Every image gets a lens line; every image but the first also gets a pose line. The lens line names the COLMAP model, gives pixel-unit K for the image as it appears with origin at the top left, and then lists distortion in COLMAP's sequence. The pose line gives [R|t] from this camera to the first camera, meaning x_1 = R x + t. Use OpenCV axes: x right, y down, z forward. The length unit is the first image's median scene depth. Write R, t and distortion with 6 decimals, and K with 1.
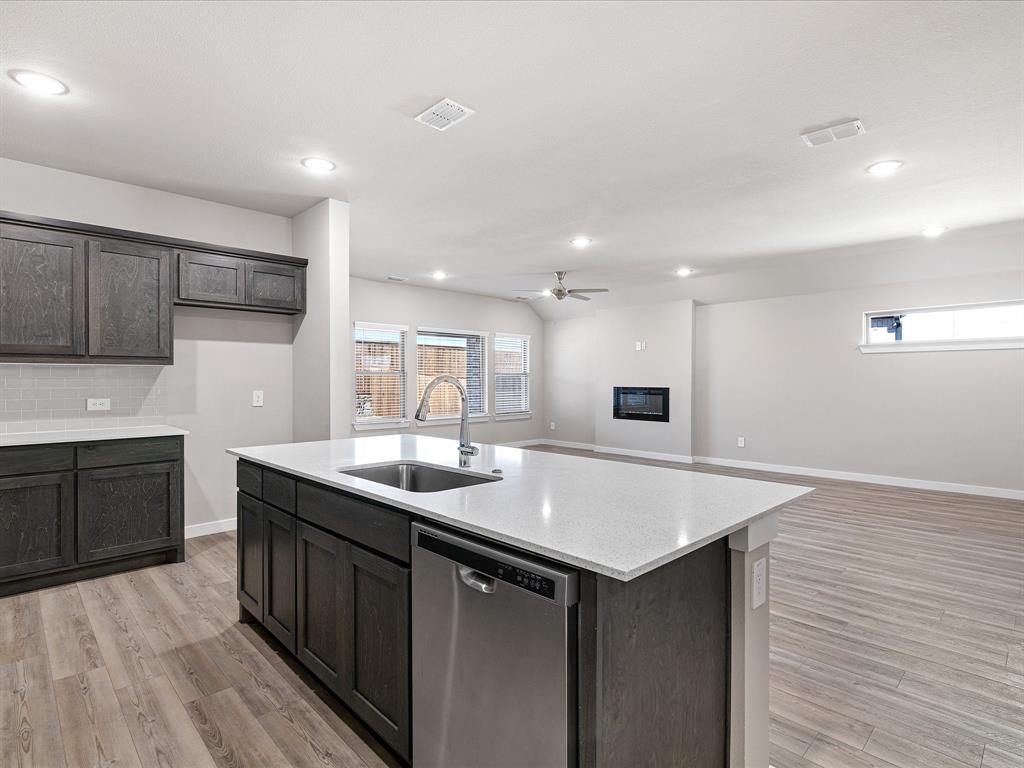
lens RADIAL K [[539.9, 0, 502.7], [0, 539.9, 378.5], [0, 0, 1]] dist [0.002222, -0.003465]
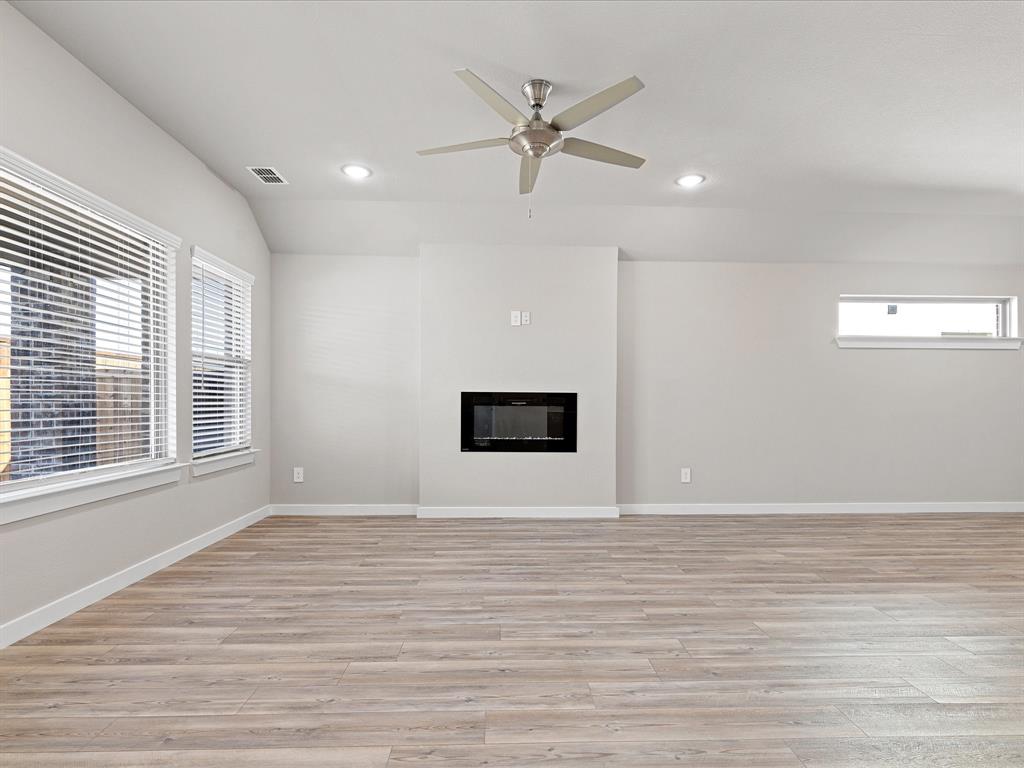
lens RADIAL K [[539.9, 0, 517.6], [0, 539.9, 406.1], [0, 0, 1]] dist [0.002222, -0.003465]
pose [[0.658177, -0.000131, 0.752864, -0.218948], [-0.006812, 0.999958, 0.006128, 0.035029], [-0.752833, -0.009162, 0.658148, 0.832480]]
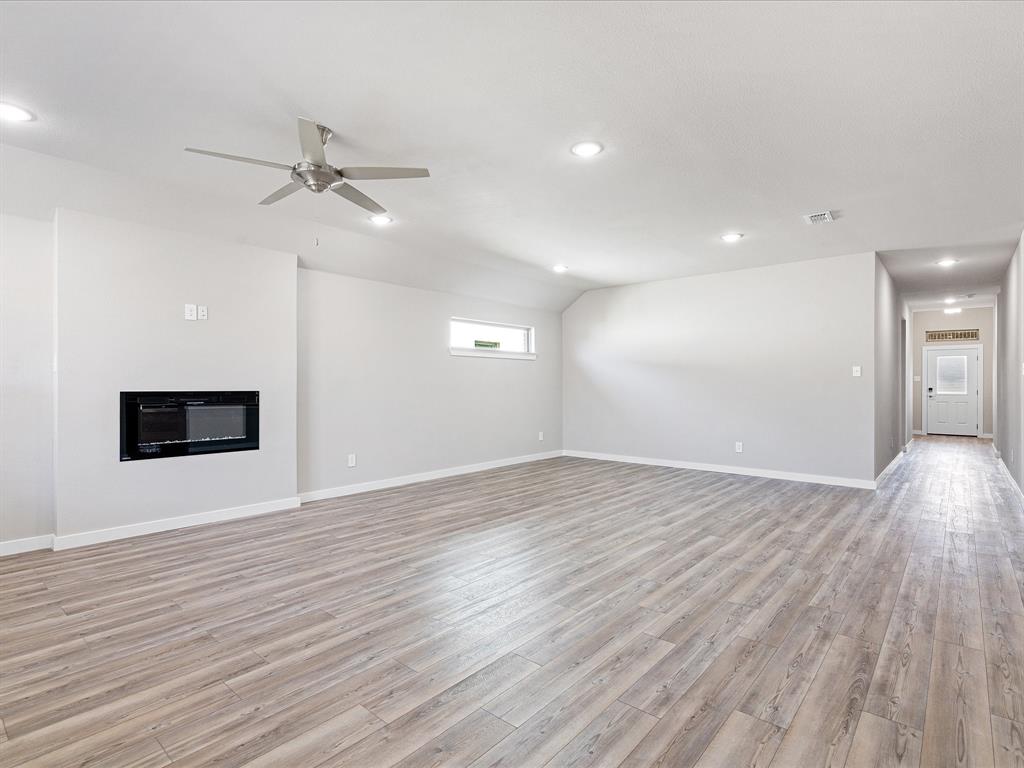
lens RADIAL K [[524.6, 0, 515.1], [0, 524.6, 383.3], [0, 0, 1]] dist [0.001102, 0.000796]
pose [[-0.107109, 0.005176, 0.994234, -0.373474], [-0.000763, 0.999986, -0.005288, 0.013952], [-0.994247, -0.001325, -0.107103, 0.980771]]
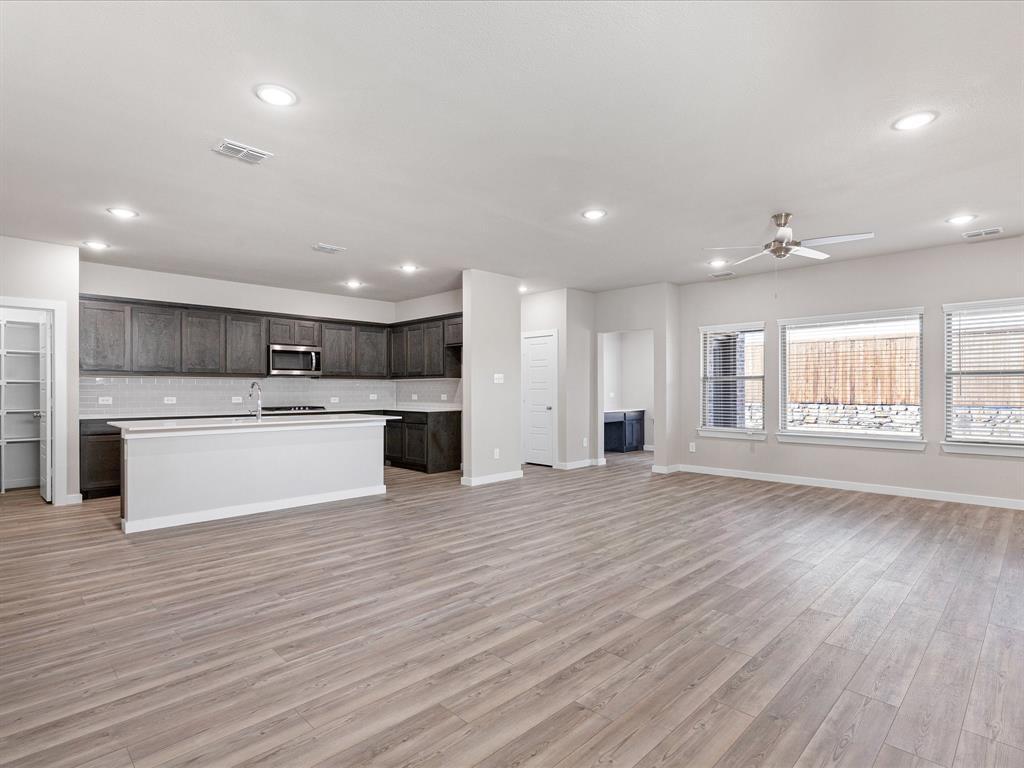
lens RADIAL K [[524.6, 0, 507.2], [0, 524.6, 386.6], [0, 0, 1]] dist [0.001102, 0.000796]
pose [[0.011415, -0.005551, -0.999919, 0.808941], [0.002274, 0.999982, -0.005526, 0.010677], [0.999932, -0.002211, 0.011427, 0.735759]]
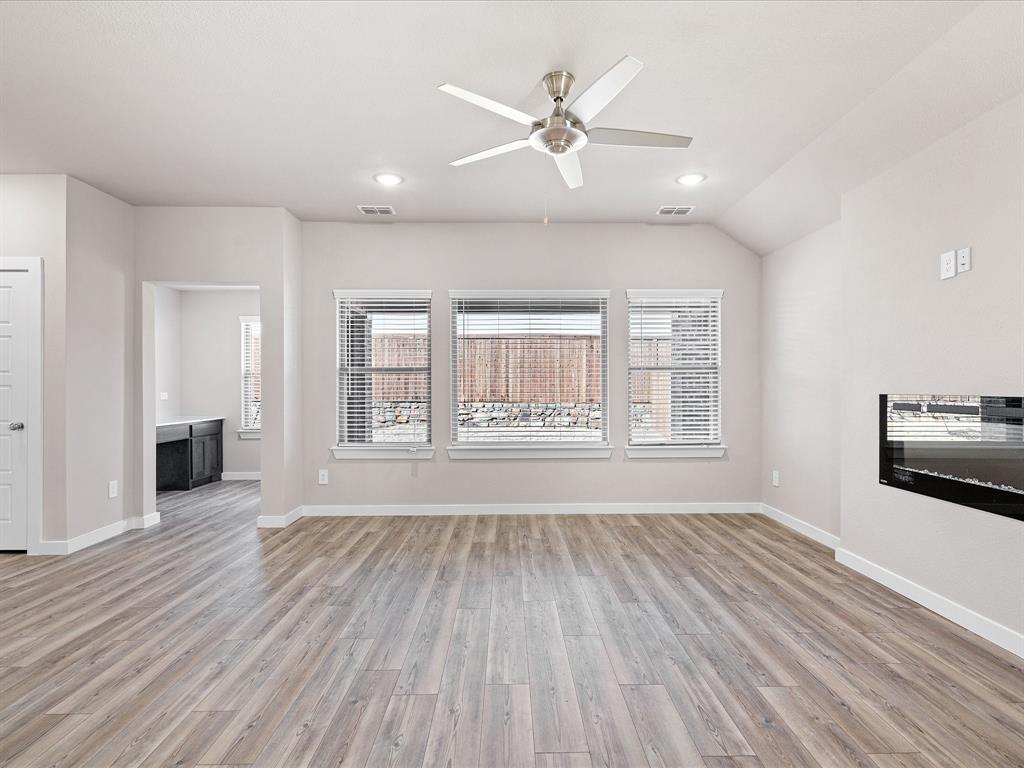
lens RADIAL K [[524.6, 0, 512.2], [0, 524.6, 388.9], [0, 0, 1]] dist [0.001102, 0.000796]
pose [[0.734635, -0.000008, -0.678462, 0.359976], [0.002706, 0.999992, 0.002919, 0.013533], [0.678457, -0.003980, 0.734630, 0.793817]]
